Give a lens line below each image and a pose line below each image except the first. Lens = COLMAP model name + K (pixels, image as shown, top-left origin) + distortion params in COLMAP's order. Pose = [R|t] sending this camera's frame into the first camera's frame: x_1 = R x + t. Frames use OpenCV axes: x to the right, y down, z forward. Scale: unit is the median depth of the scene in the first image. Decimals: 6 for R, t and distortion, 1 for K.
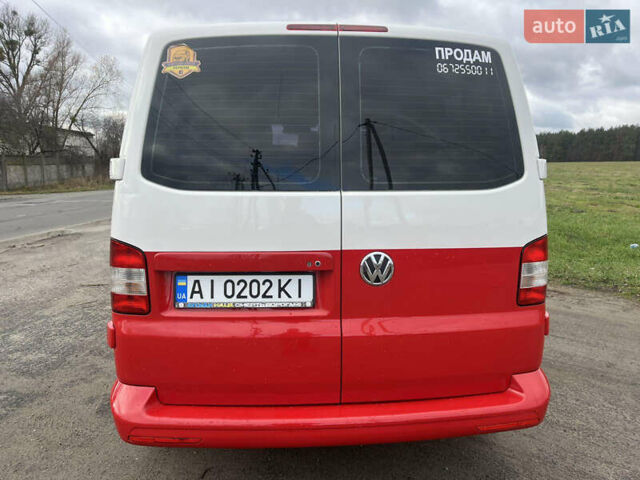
lens RADIAL K [[493.9, 0, 318.5], [0, 493.9, 239.7], [0, 0, 1]] dist [0.039809, -0.044484]
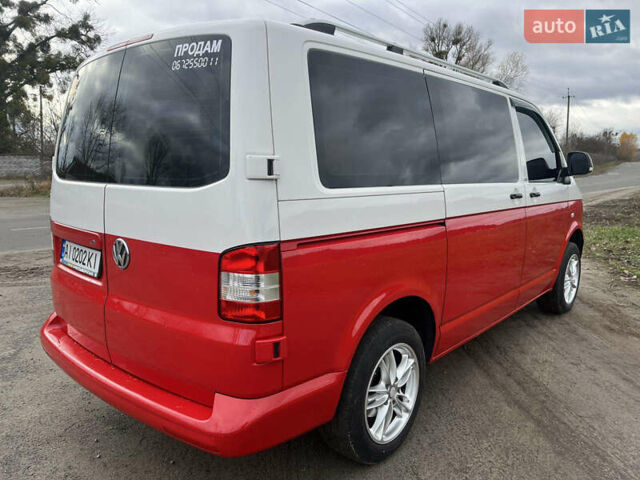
lens RADIAL K [[493.9, 0, 316.6], [0, 493.9, 237.9], [0, 0, 1]] dist [0.039809, -0.044484]
pose [[0.707825, 0.112465, -0.697377, 1.168964], [-0.109166, 0.992800, 0.049306, -0.077254], [0.697901, 0.041230, 0.715006, 0.483626]]
